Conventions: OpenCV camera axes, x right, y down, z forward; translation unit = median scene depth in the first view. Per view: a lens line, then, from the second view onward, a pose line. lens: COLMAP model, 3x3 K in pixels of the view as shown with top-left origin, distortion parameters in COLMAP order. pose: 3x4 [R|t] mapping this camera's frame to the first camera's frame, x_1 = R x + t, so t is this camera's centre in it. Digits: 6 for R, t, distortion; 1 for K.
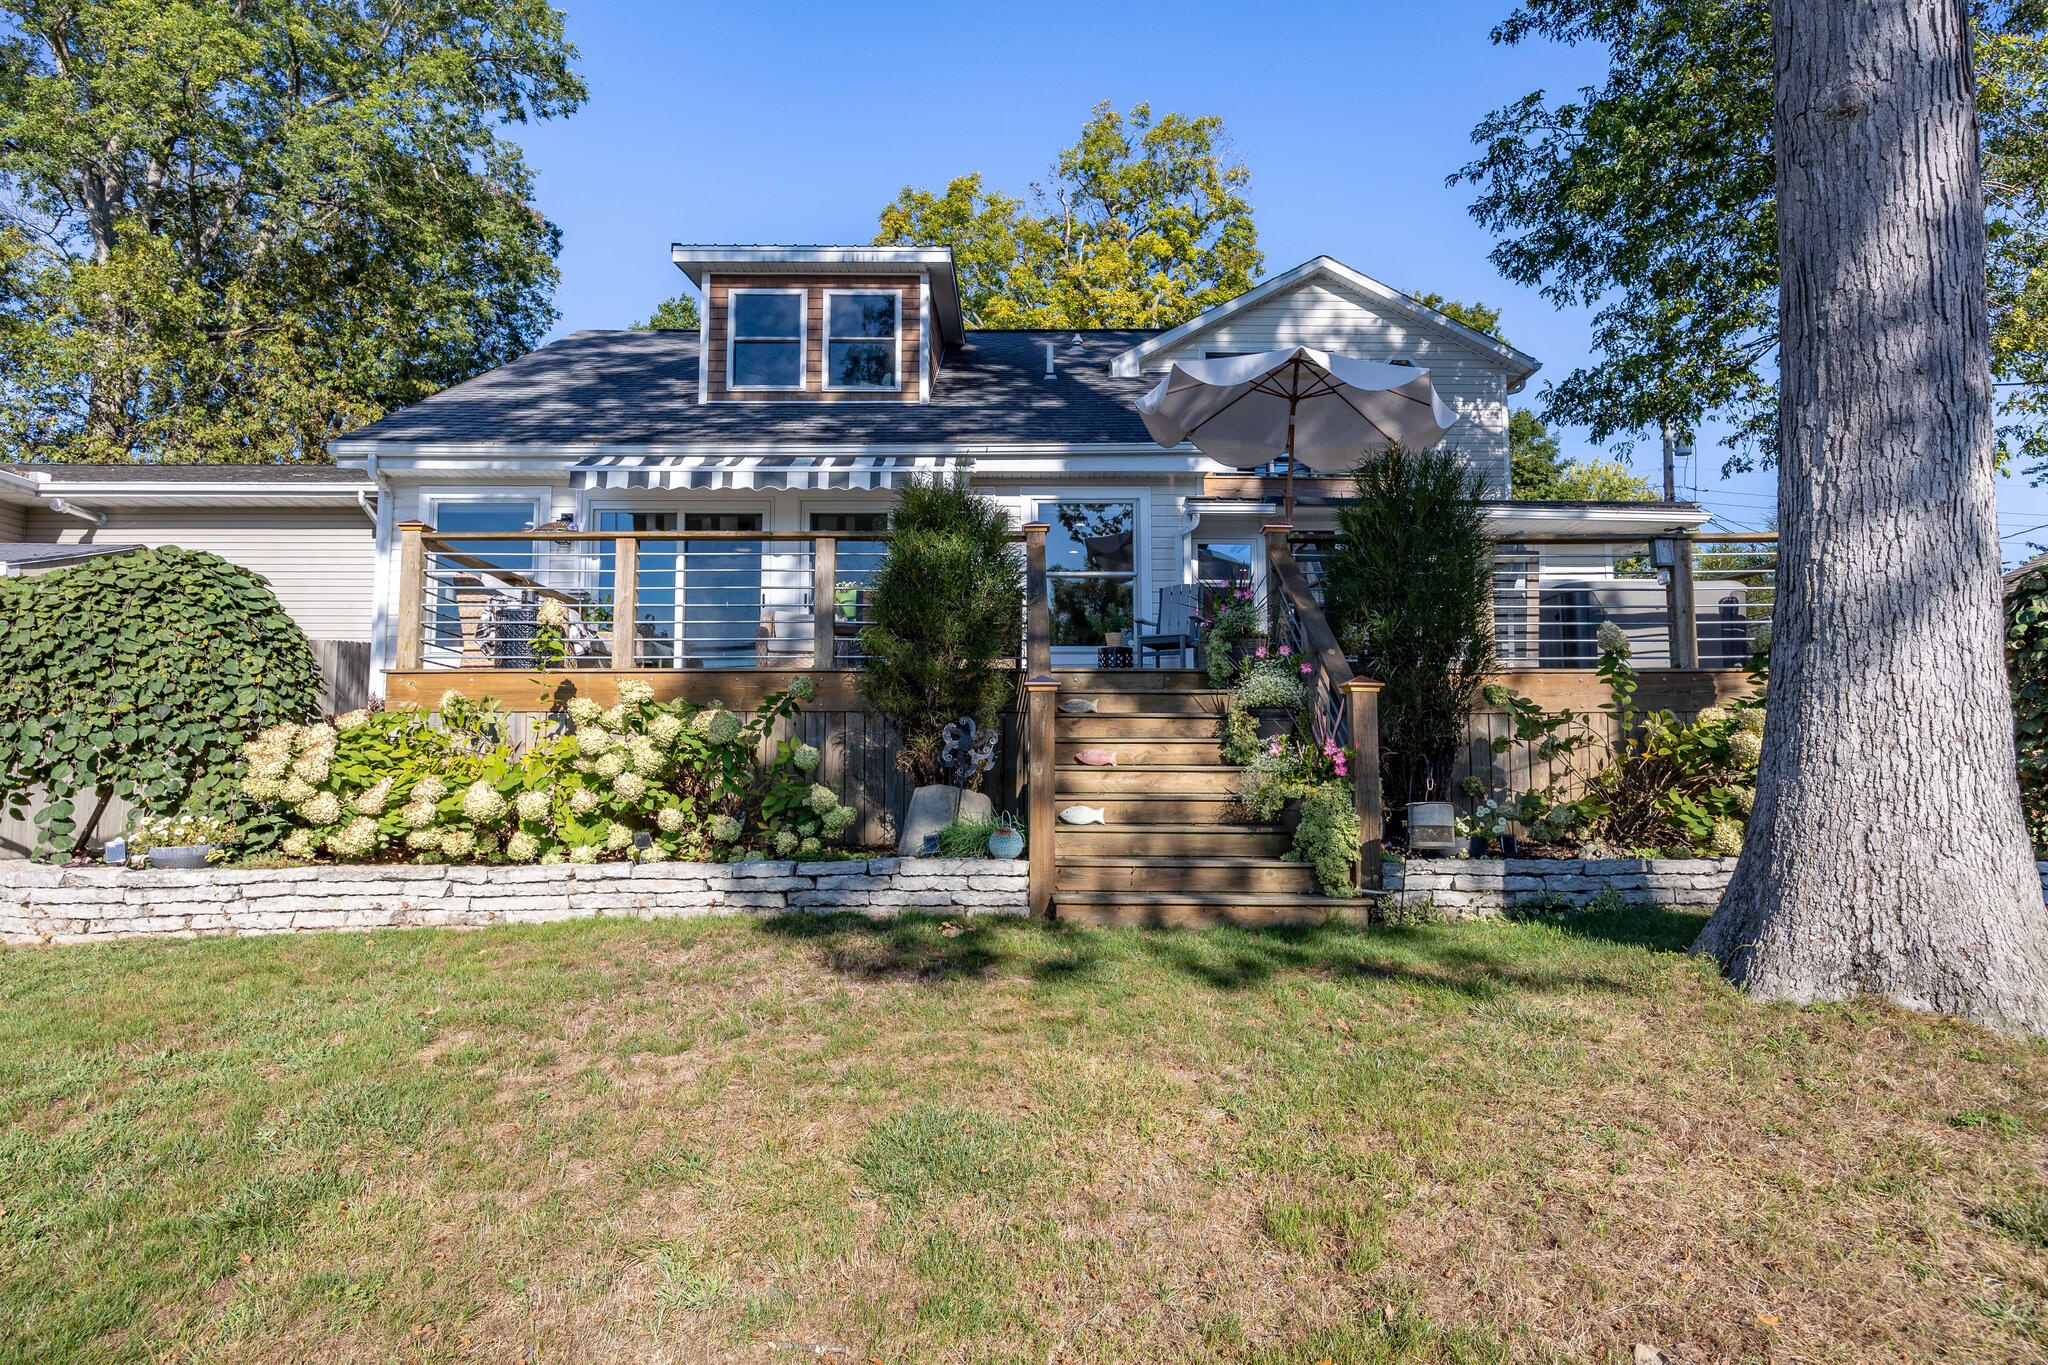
lens RADIAL K [[1141.0, 0, 1040.9], [0, 1141.0, 676.3], [0, 0, 1]] dist [0.001650, 0.000044]
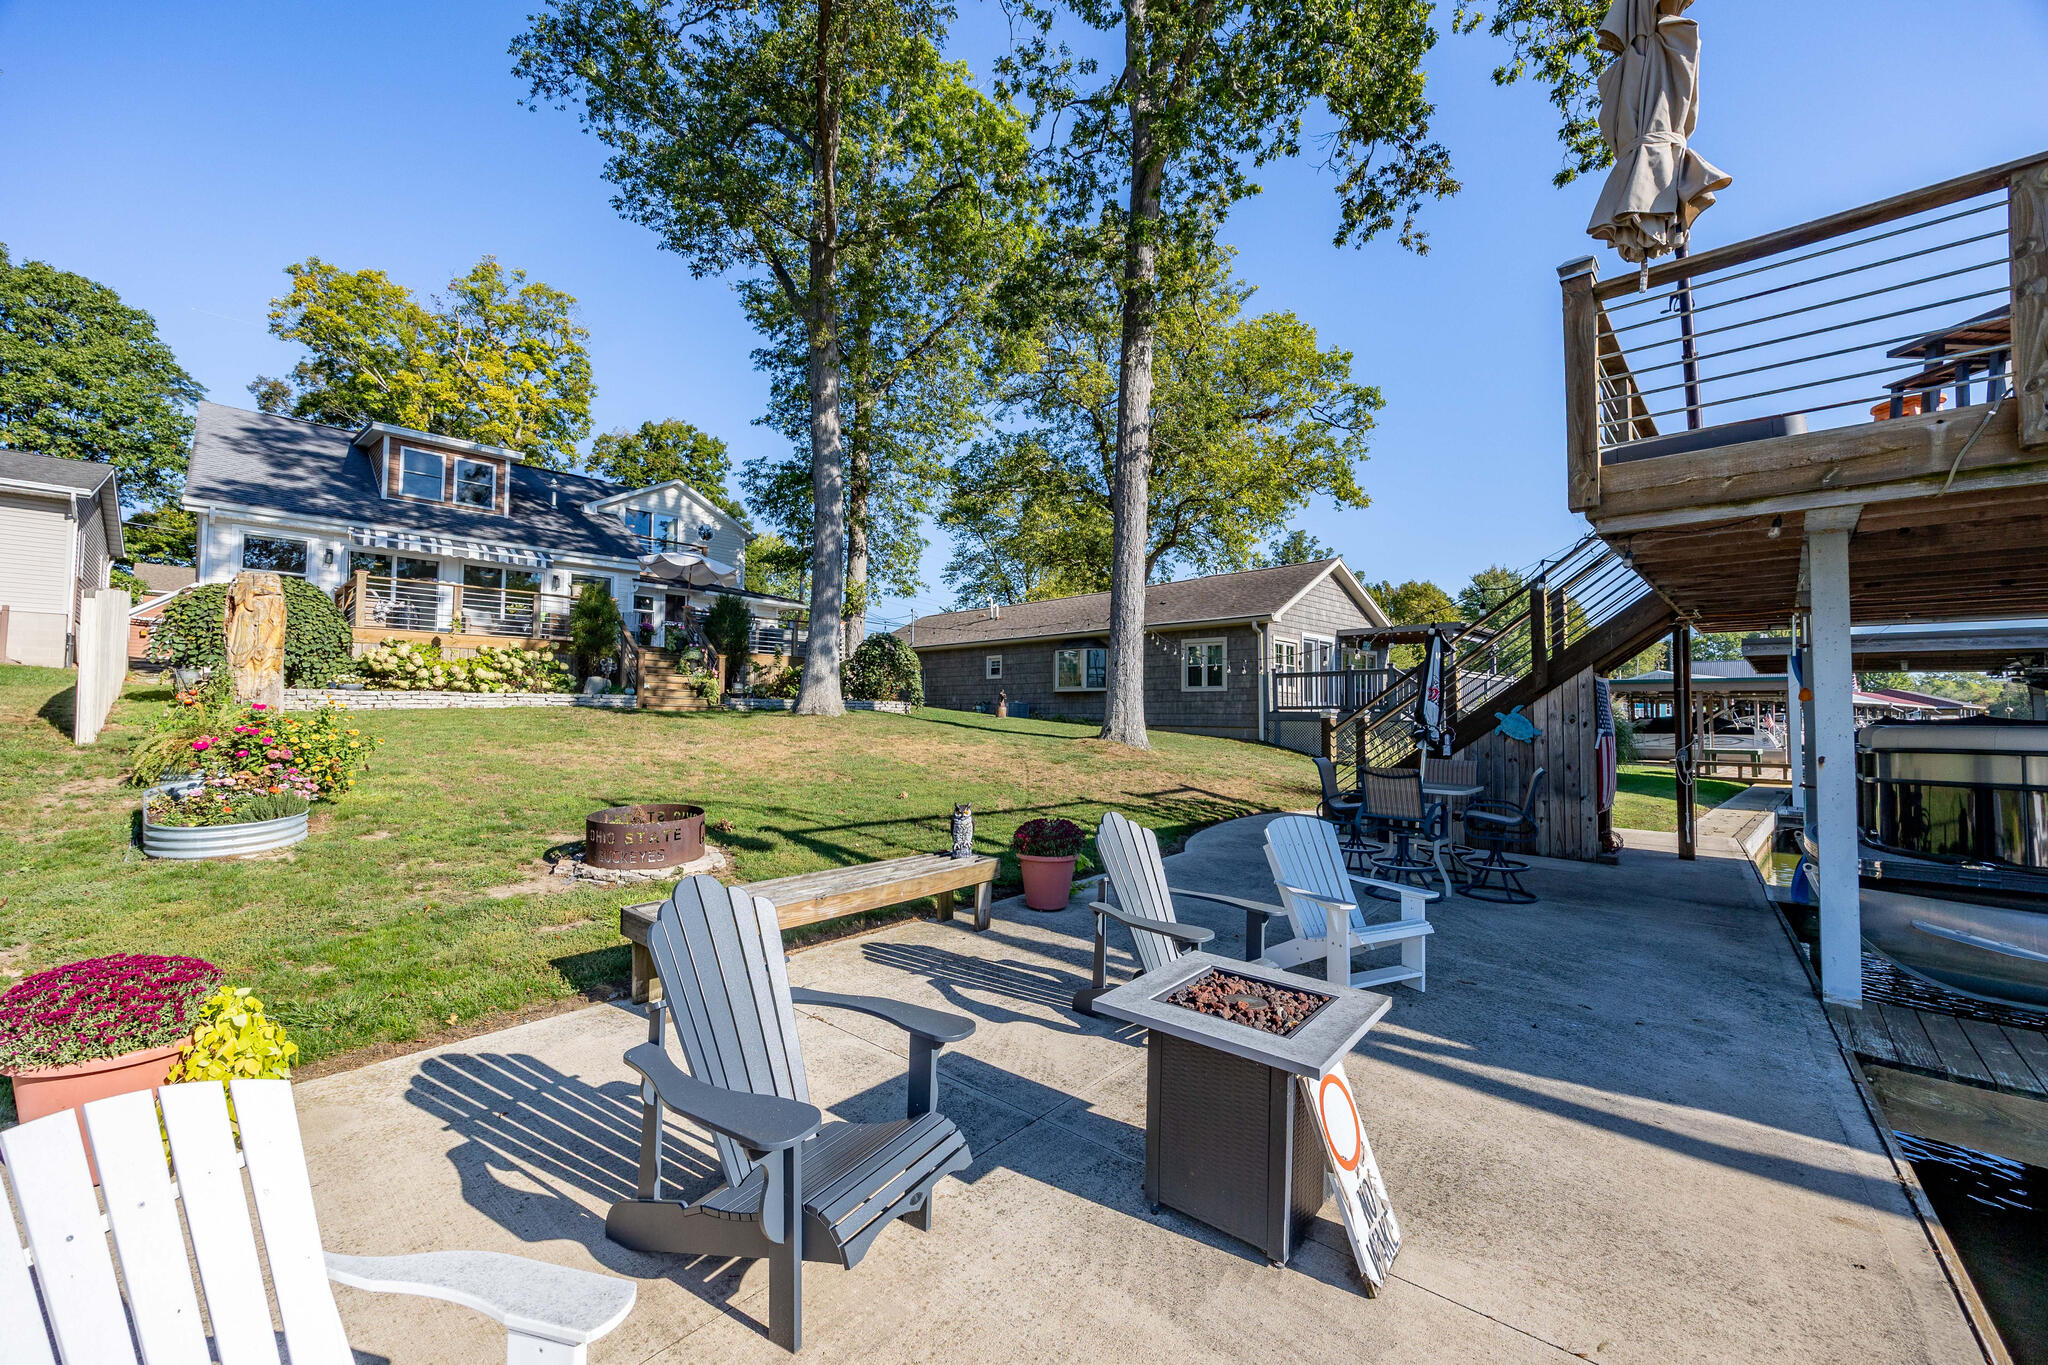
lens RADIAL K [[809.3, 0, 1050.1], [0, 809.3, 682.2], [0, 0, 1]] dist [-0.000735, -0.000191]
pose [[0.695546, 0.039224, 0.717410, -0.555409], [-0.080198, 0.996507, 0.023270, -0.035541], [-0.713992, -0.073720, 0.696262, -1.072592]]
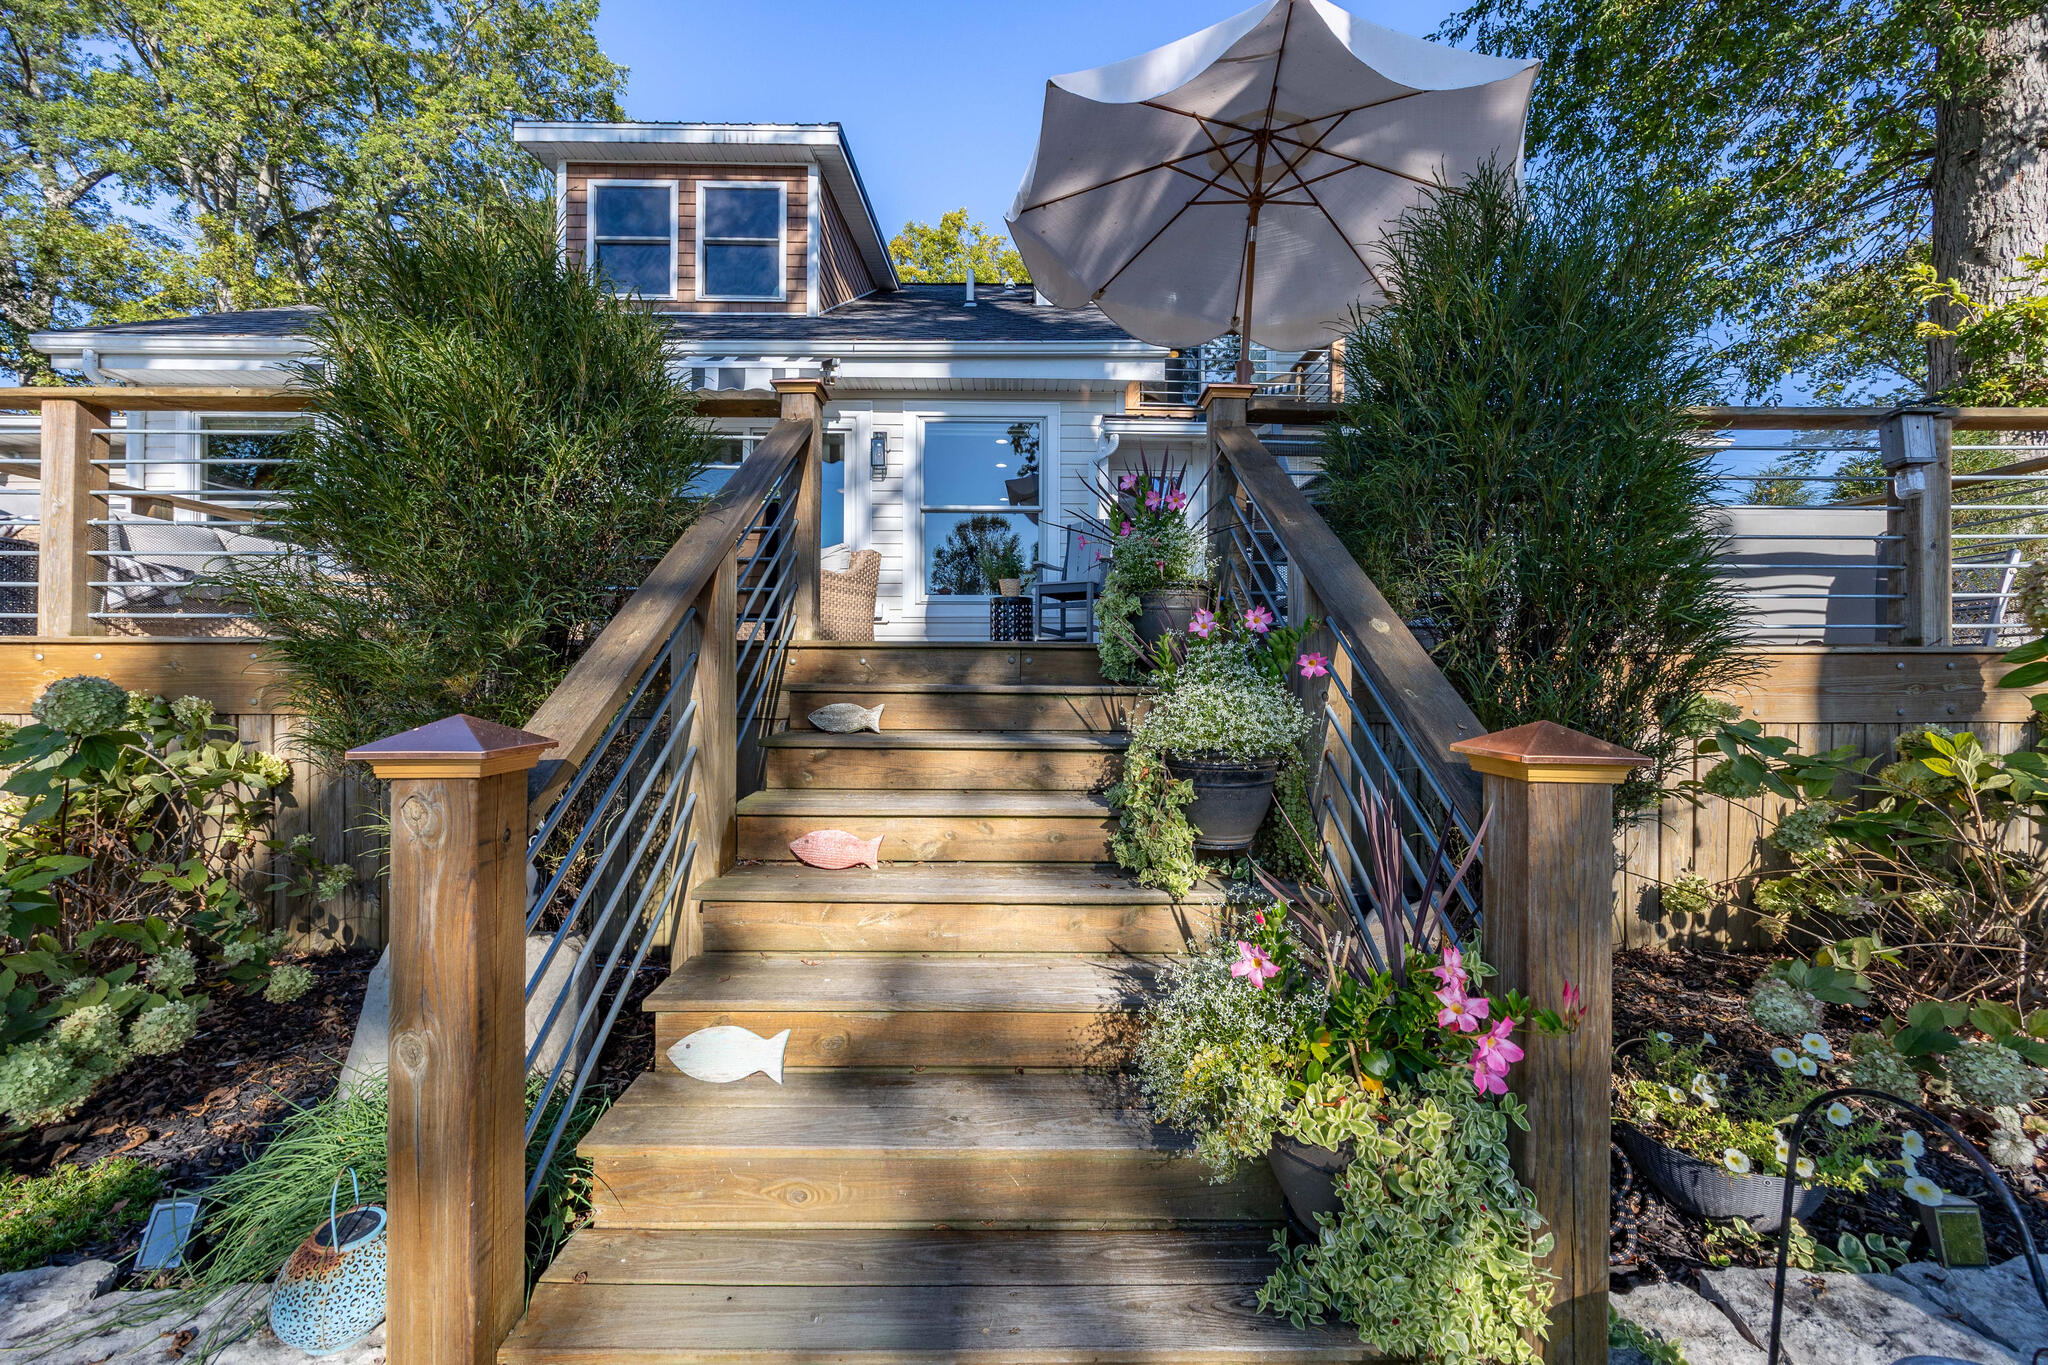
lens RADIAL K [[790.8, 0, 1026.4], [0, 790.8, 685.8], [0, 0, 1]] dist [-0.001737, 0.000183]
pose [[0.999975, 0.006423, -0.003116, 0.073671], [-0.006103, 0.995572, 0.093799, -0.014428], [0.003705, -0.093777, 0.995586, 0.403610]]
